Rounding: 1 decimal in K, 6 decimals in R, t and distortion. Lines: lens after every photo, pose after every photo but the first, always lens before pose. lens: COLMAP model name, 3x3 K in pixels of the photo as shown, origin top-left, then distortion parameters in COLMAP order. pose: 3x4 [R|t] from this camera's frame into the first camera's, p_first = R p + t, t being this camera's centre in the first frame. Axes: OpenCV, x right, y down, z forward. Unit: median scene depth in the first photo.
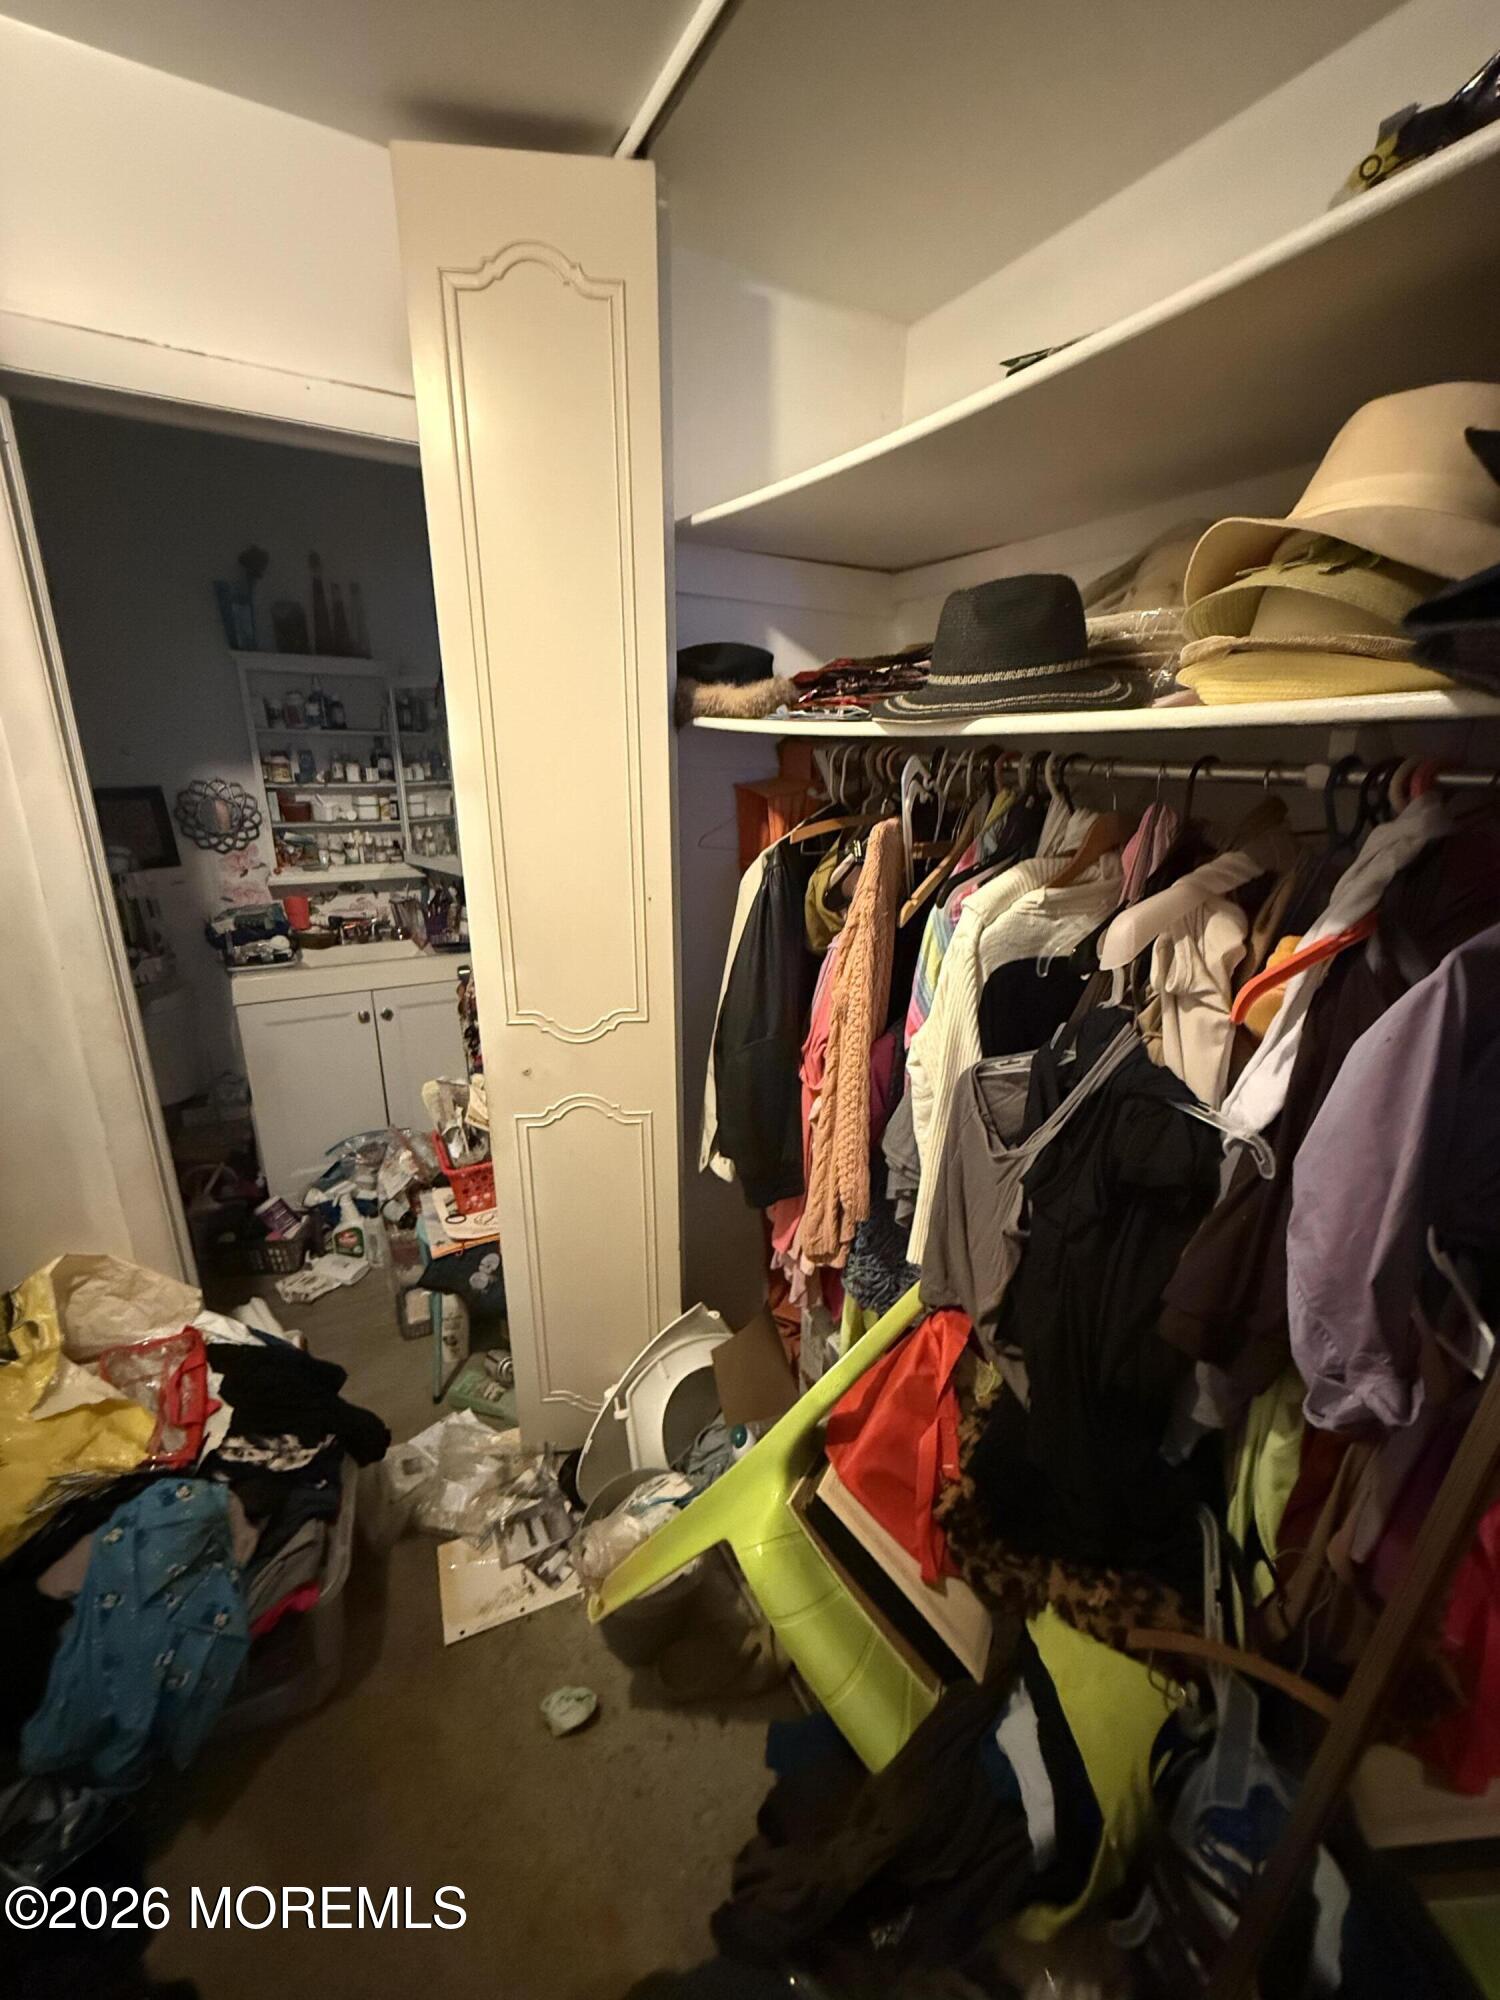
lens RADIAL K [[794.3, 0, 745.4], [0, 794.3, 996.4], [0, 0, 1]] dist [0.001035, -0.000121]
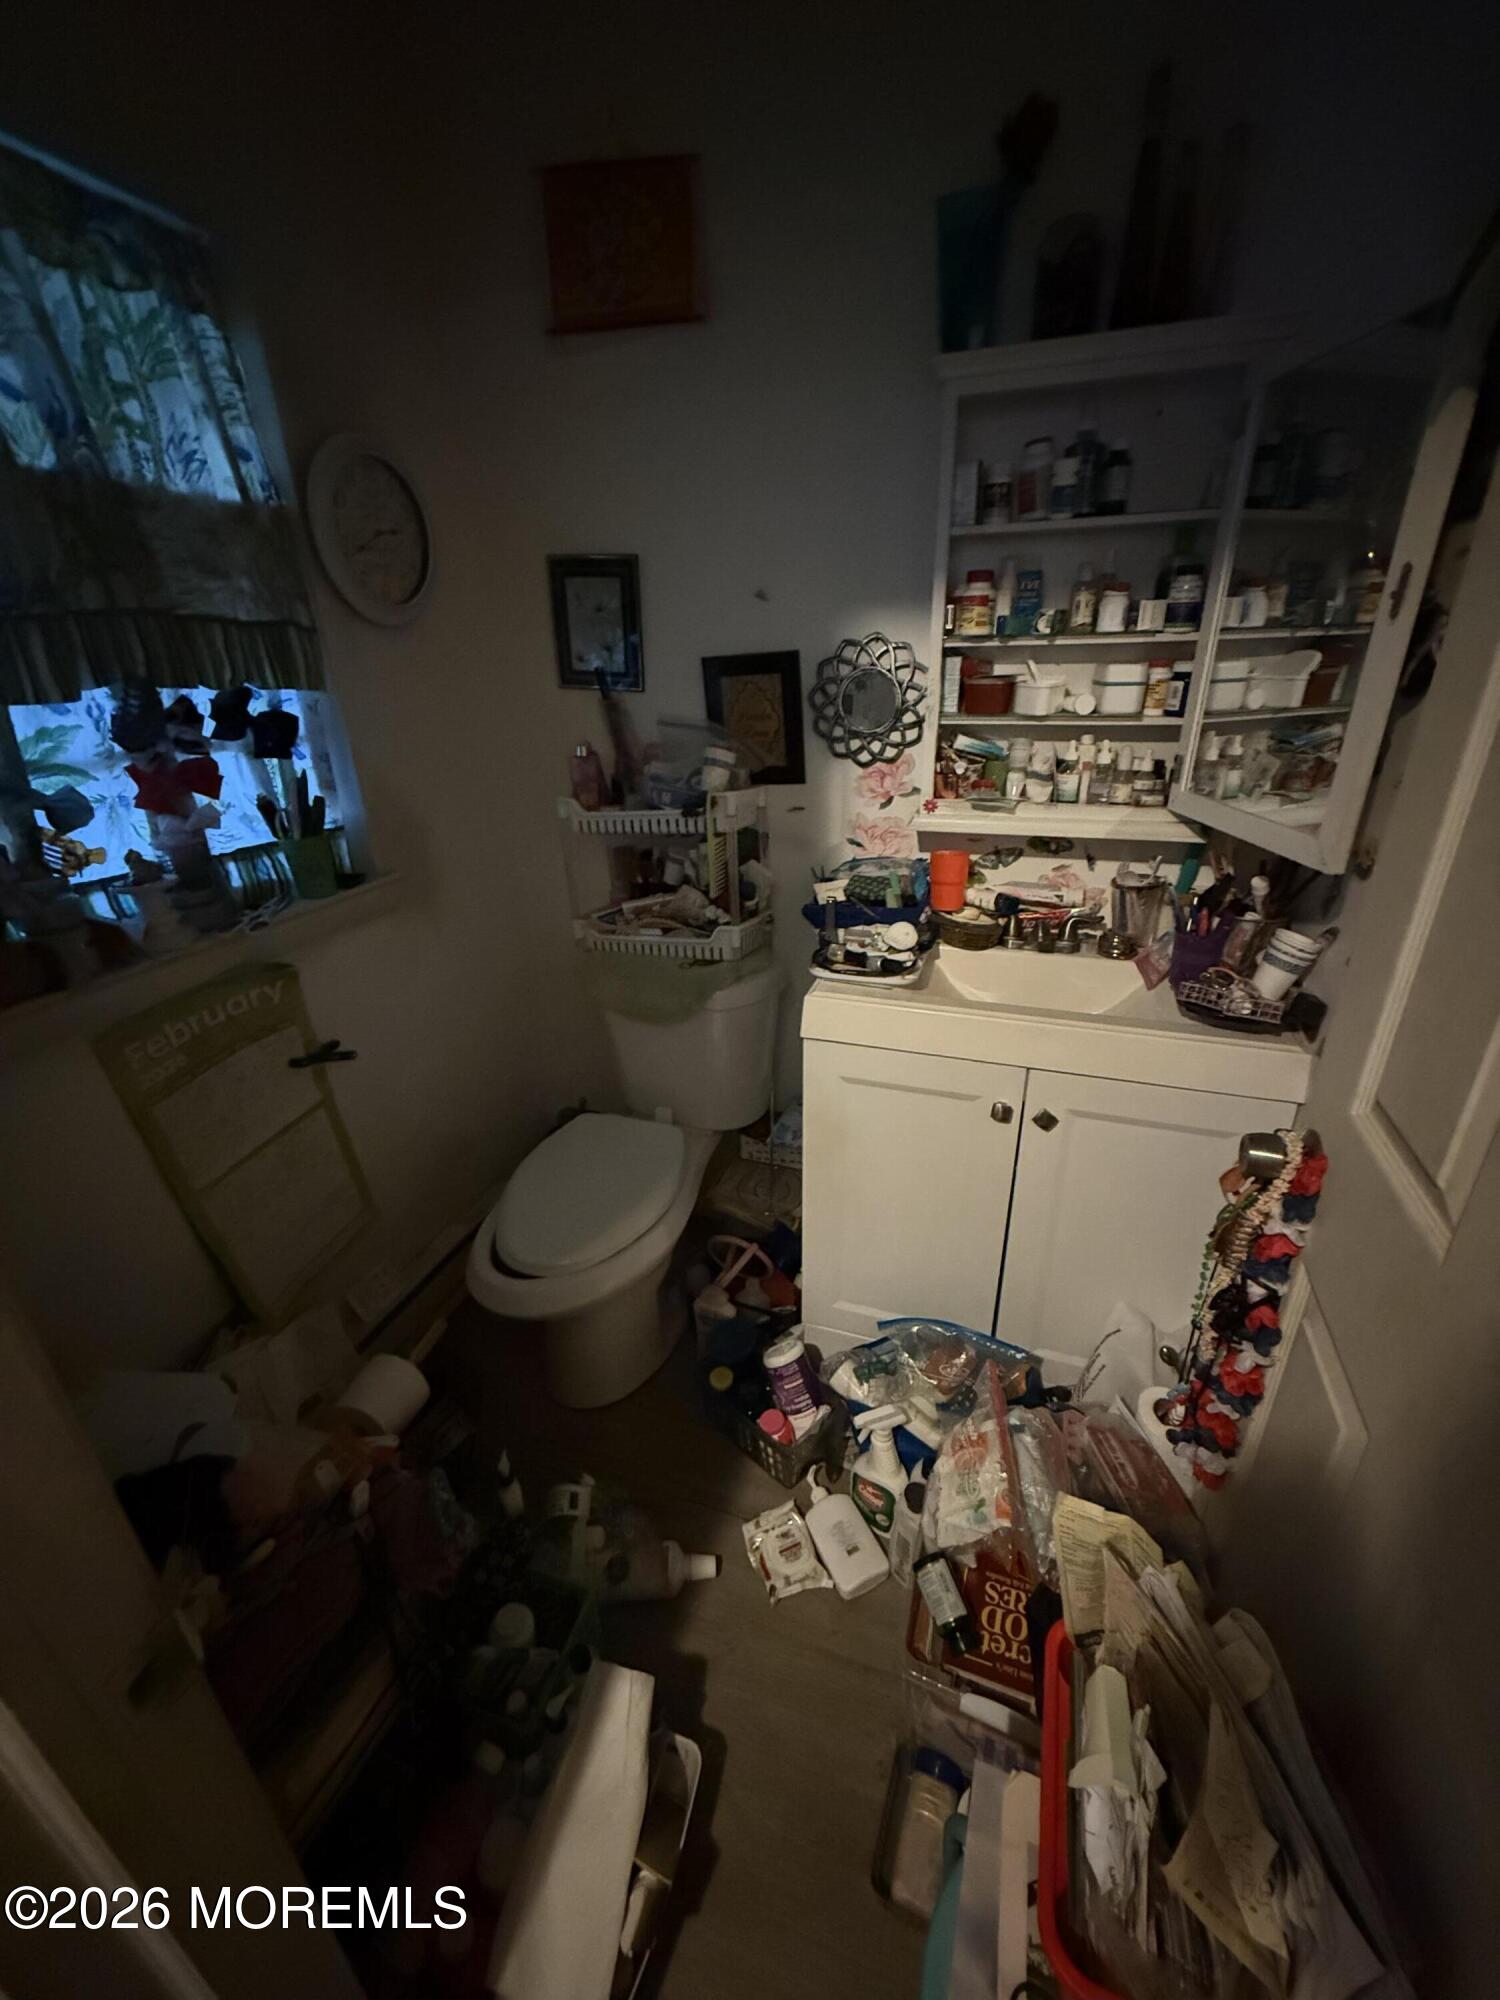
lens RADIAL K [[794.3, 0, 748.8], [0, 794.3, 999.1], [0, 0, 1]] dist [0.001035, -0.000121]
pose [[0.663843, 0.268458, -0.698028, -0.244665], [-0.188411, 0.963281, 0.191289, -0.108268], [0.723750, 0.004530, 0.690048, 0.516847]]
